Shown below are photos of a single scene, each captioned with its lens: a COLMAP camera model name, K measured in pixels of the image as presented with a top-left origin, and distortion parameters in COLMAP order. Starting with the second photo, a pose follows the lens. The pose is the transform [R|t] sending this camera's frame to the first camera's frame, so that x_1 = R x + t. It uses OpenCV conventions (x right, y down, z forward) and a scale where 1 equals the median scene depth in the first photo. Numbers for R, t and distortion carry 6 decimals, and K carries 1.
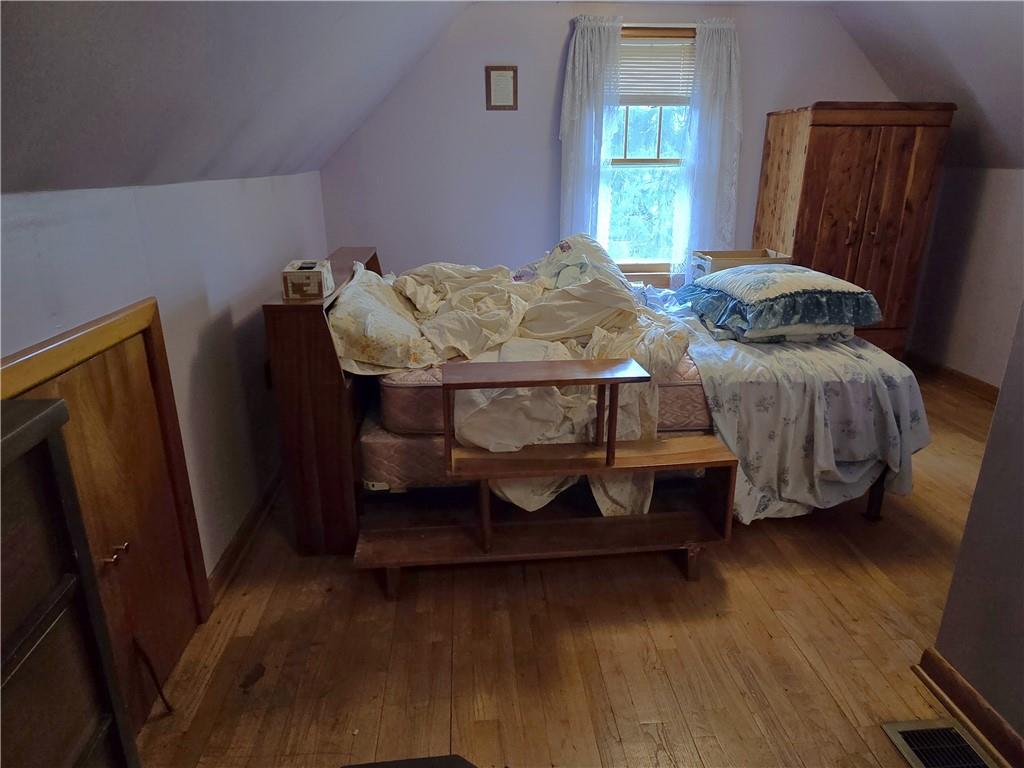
lens RADIAL K [[649.5, 0, 512.0], [0, 649.5, 384.0], [0, 0, 1]] dist [0.002604, 0.000989]
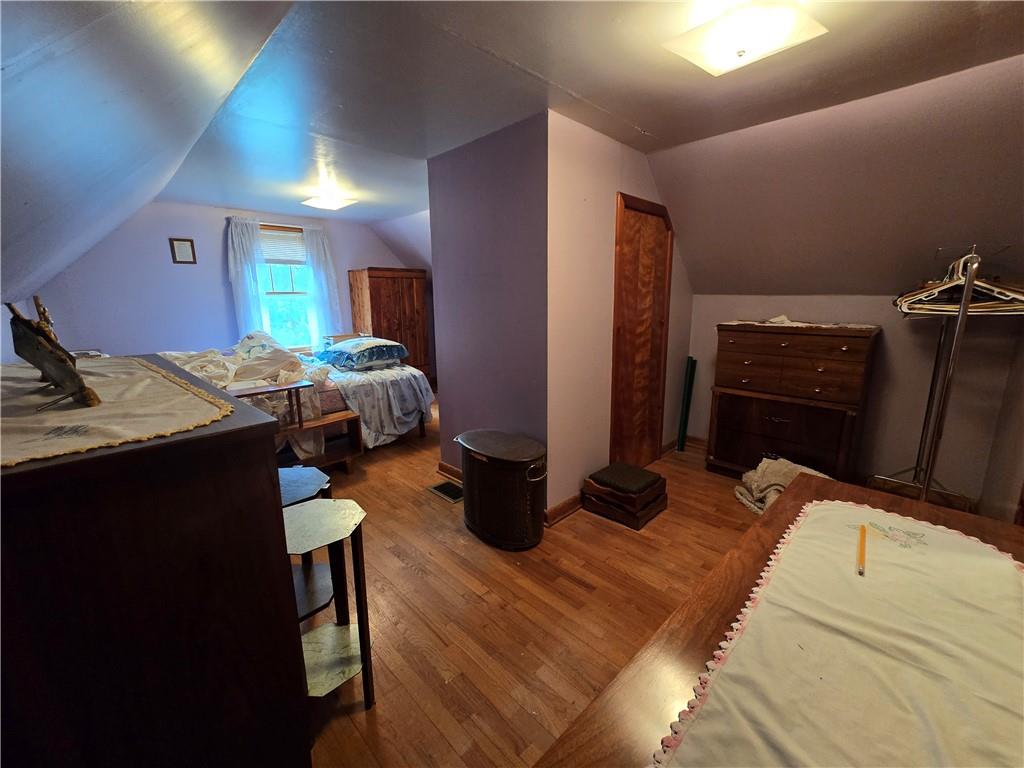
lens RADIAL K [[417.4, 0, 512.0], [0, 417.4, 384.0], [0, 0, 1]] dist [0.001163, 0.000042]
pose [[0.767341, -0.139981, 0.625774, -0.136019], [0.212937, 0.976130, -0.042756, 0.160884], [-0.604852, 0.166059, 0.778832, -0.451239]]
